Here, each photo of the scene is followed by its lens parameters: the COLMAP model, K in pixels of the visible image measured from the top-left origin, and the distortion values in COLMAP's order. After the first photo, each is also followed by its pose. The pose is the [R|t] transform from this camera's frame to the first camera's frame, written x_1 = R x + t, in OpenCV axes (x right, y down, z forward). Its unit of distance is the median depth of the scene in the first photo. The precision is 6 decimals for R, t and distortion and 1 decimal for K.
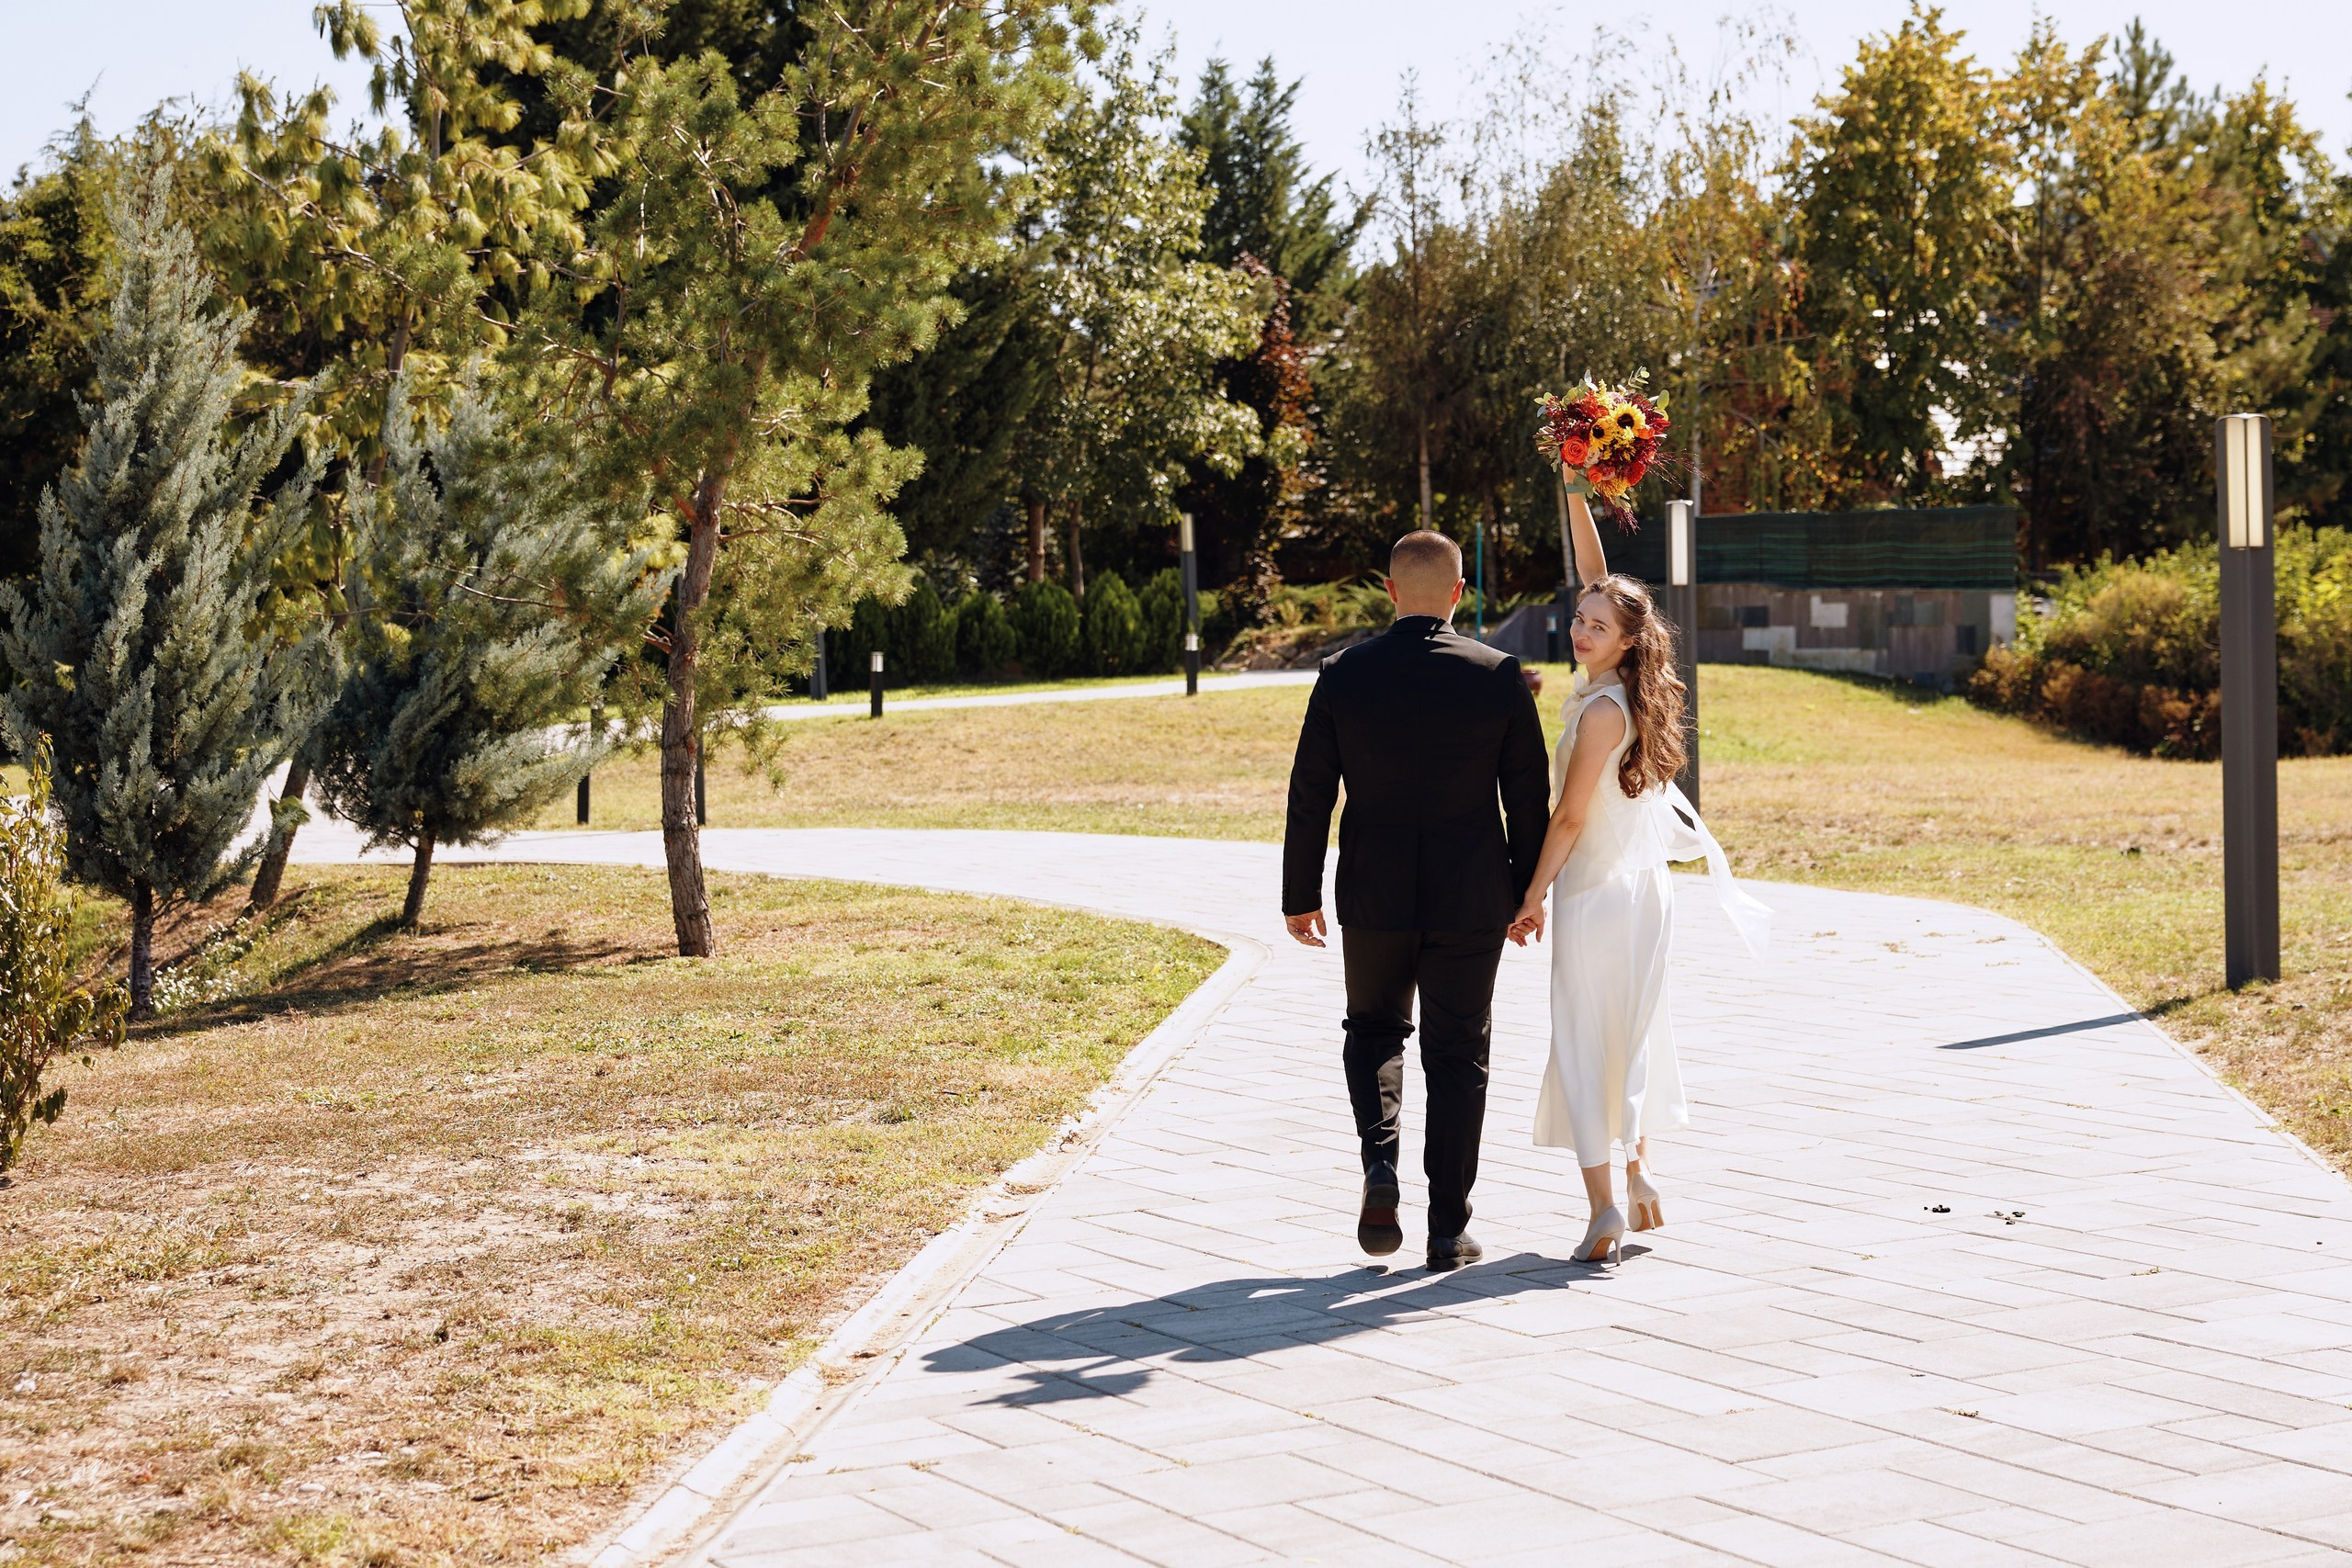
lens RADIAL K [[3721.1, 0, 1200.4], [0, 3721.1, 663.3], [0, 0, 1]] dist [0.003122, 0.180640]
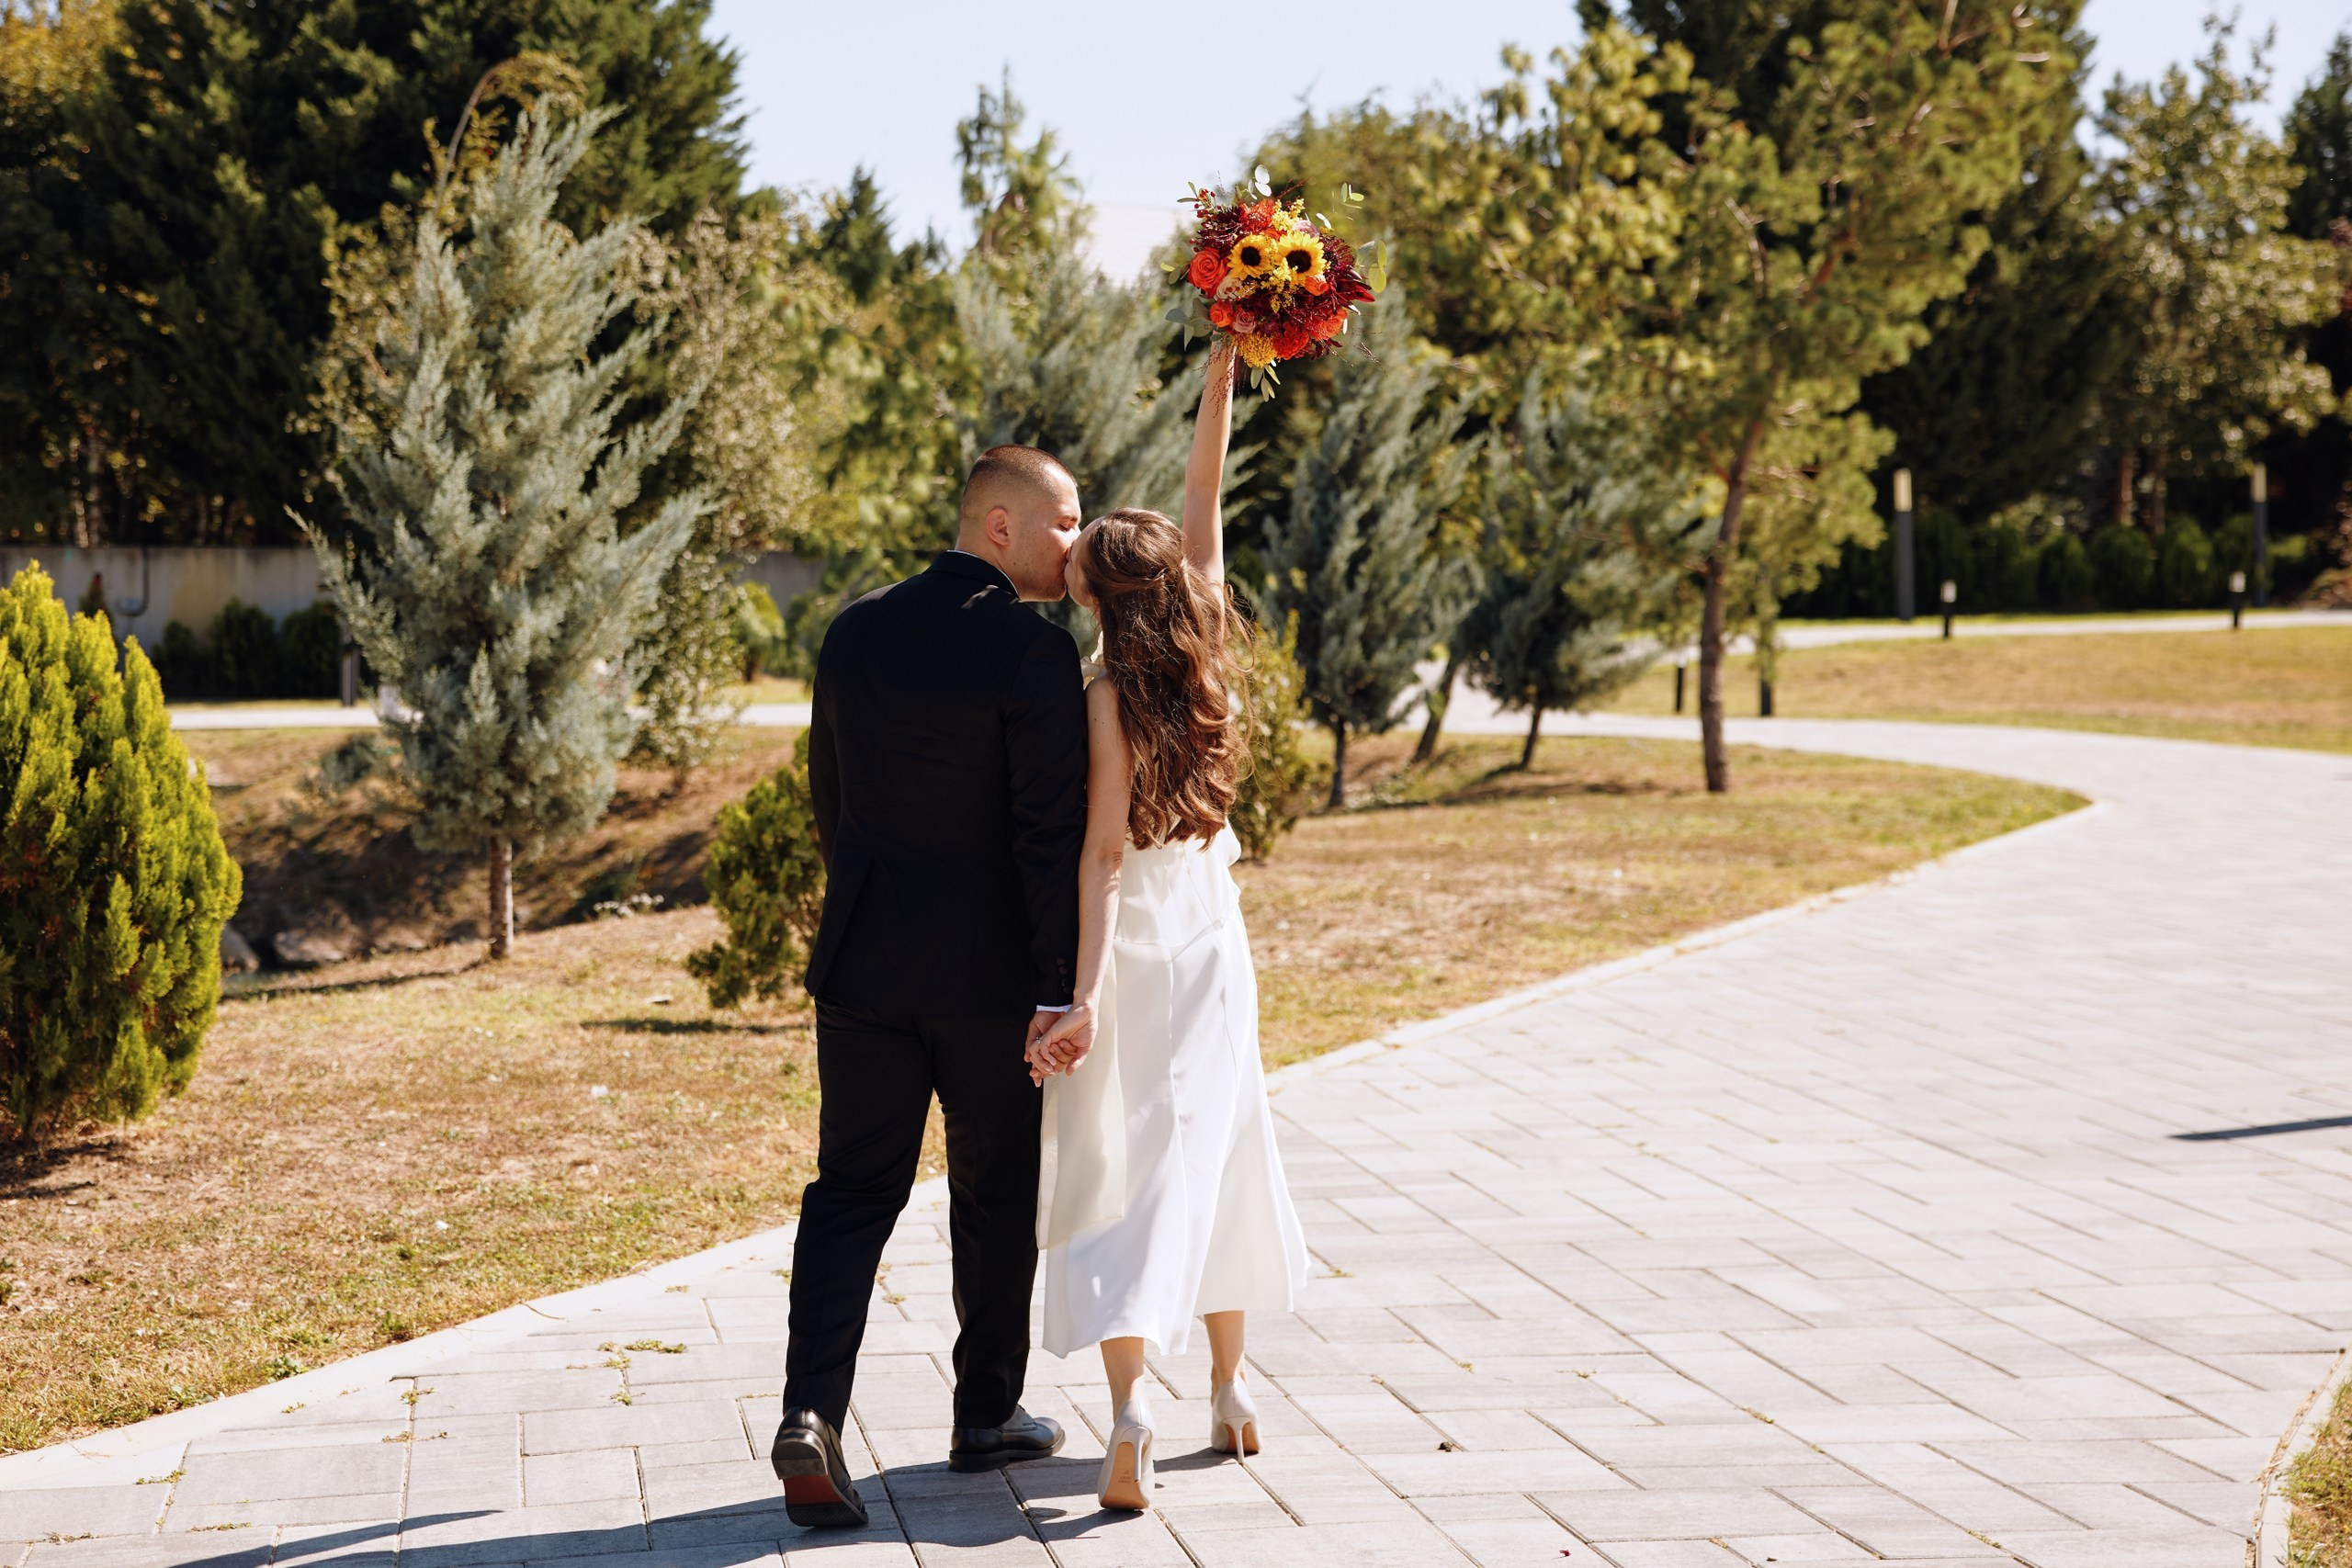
lens RADIAL K [[4071.1, 0, 1125.8], [0, 4071.1, 780.4], [0, 0, 1]] dist [0.052687, -0.129370]
pose [[0.946146, 0.046141, -0.320435, 0.074072], [-0.031167, 0.998176, 0.051706, 0.000615], [0.322236, -0.038935, 0.945858, -0.267005]]
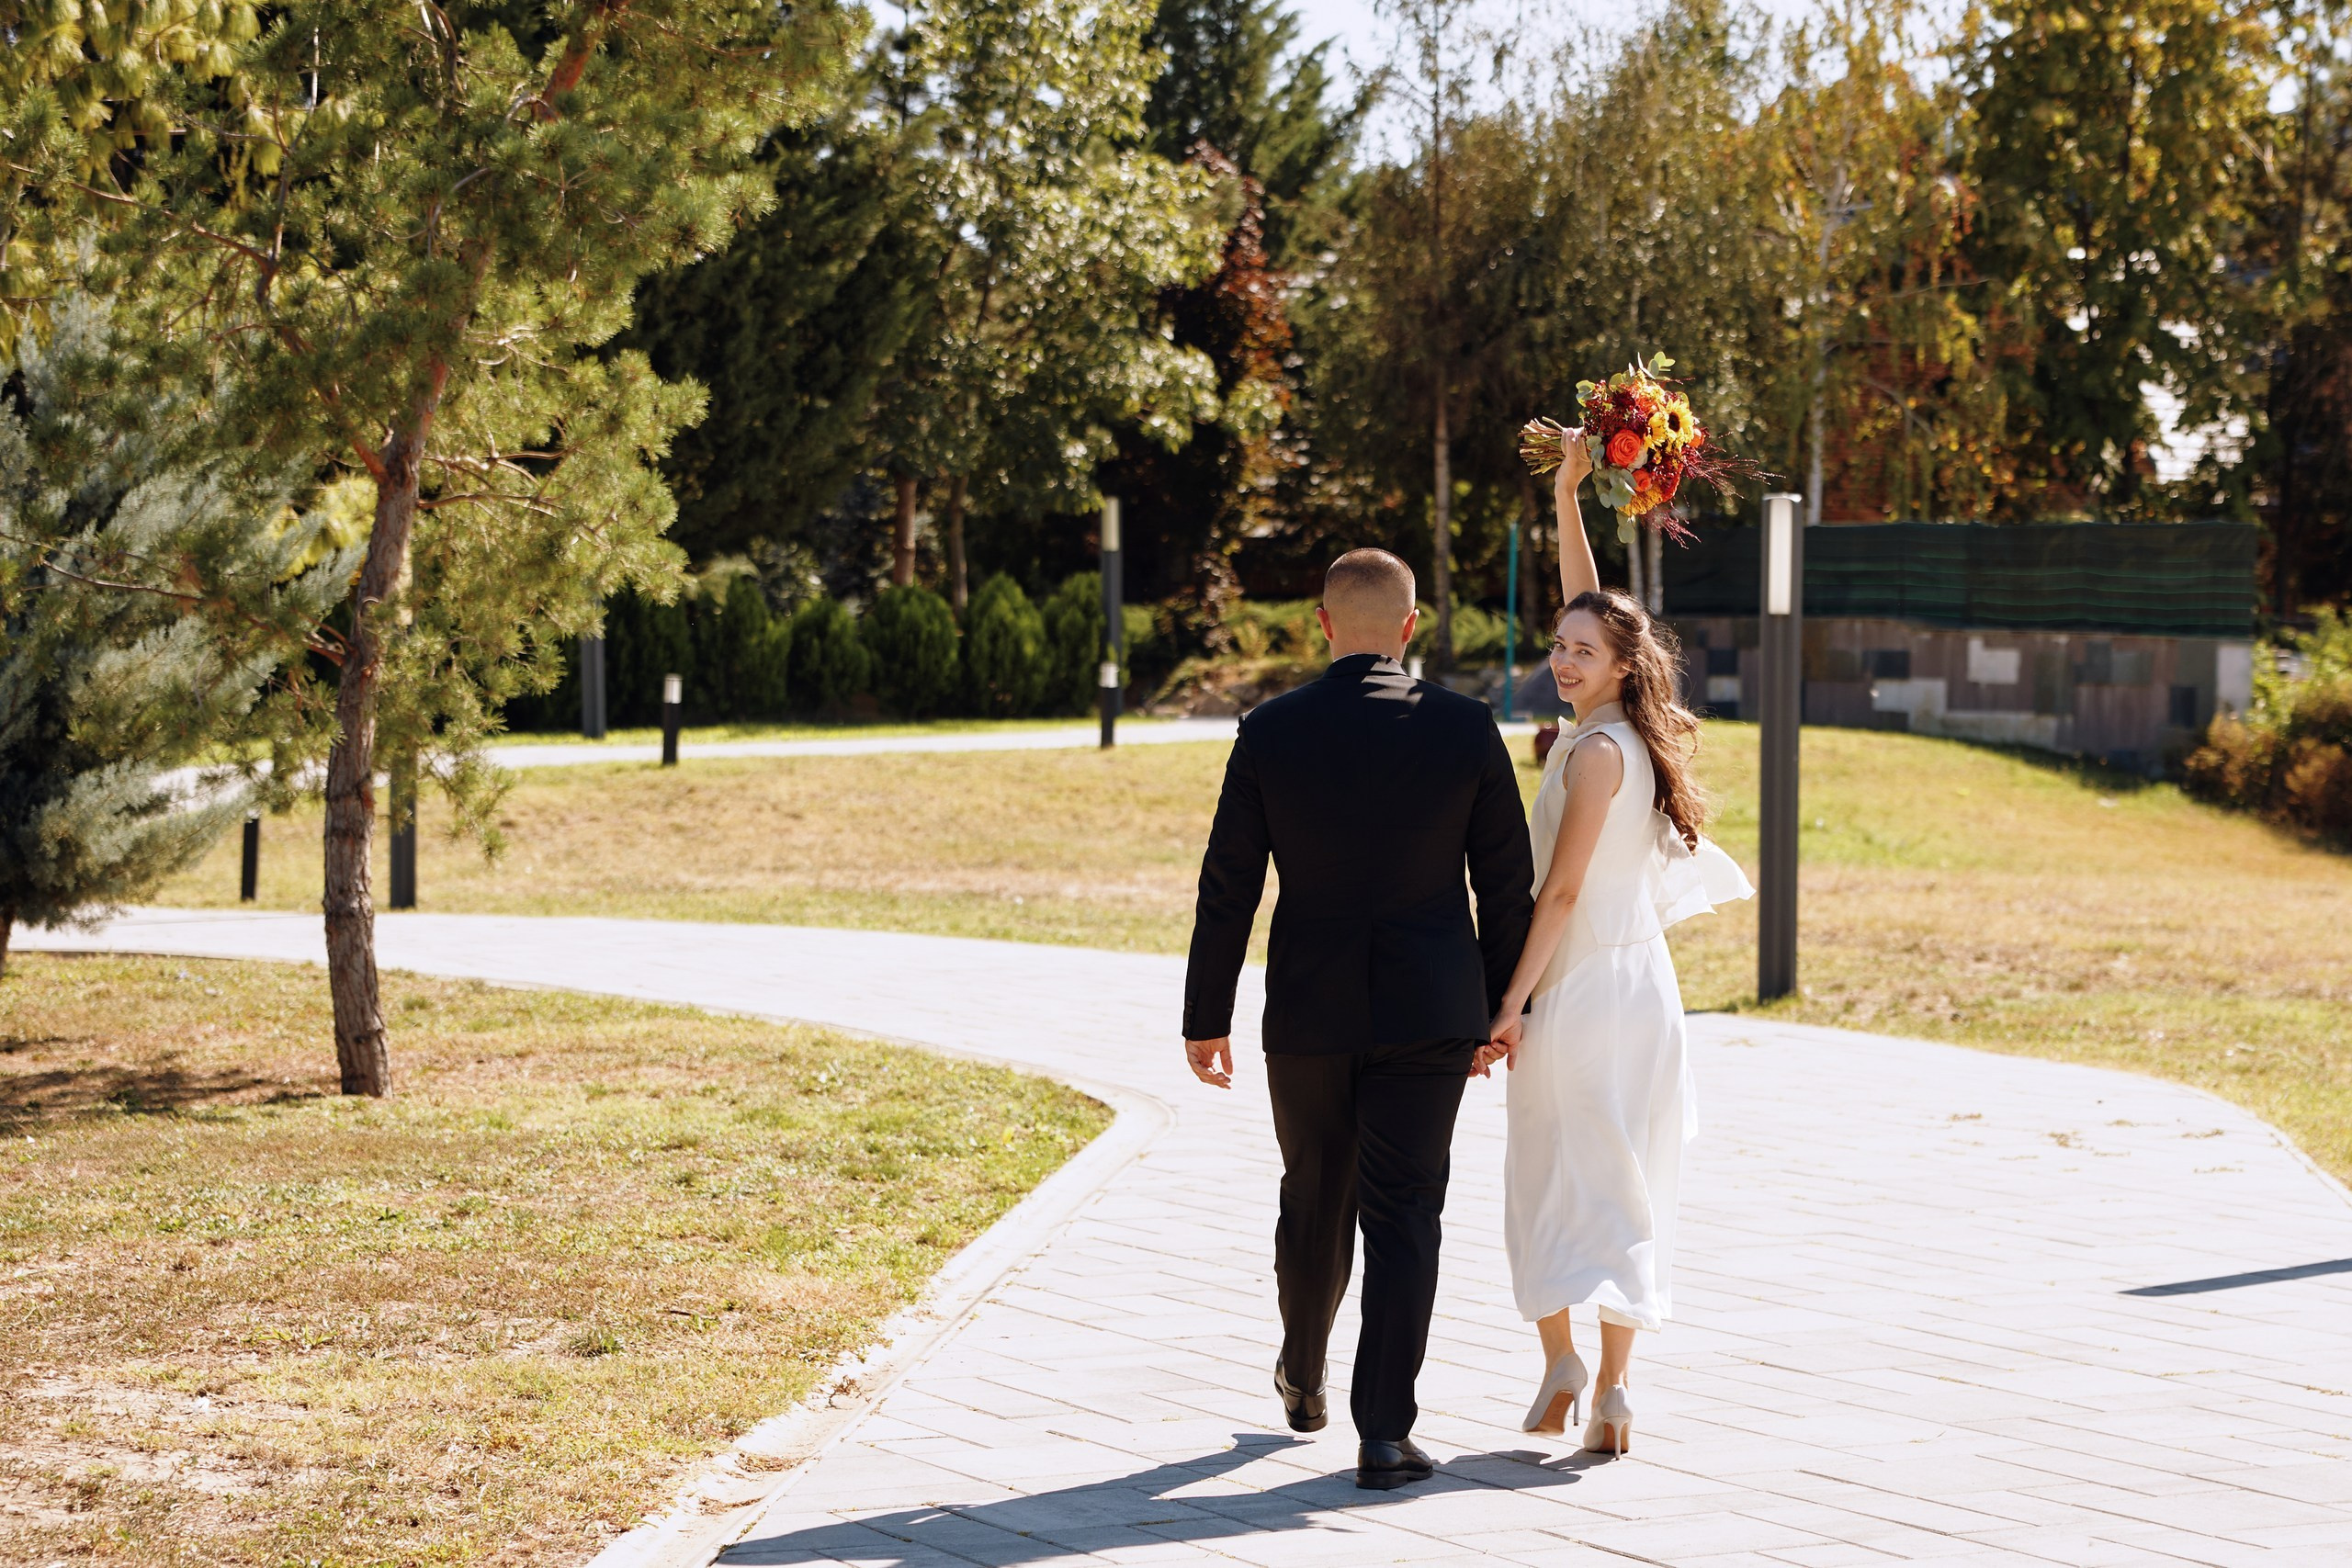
lens RADIAL K [[5002.6, 0, 1087.8], [0, 5002.6, 695.6], [0, 0, 1]] dist [0.008620, 0.448510]
pose [[0.999425, 0.031502, -0.012570, 0.005491], [-0.031527, 0.999501, -0.001802, 0.000178], [0.012507, 0.002197, 0.999919, 0.025055]]
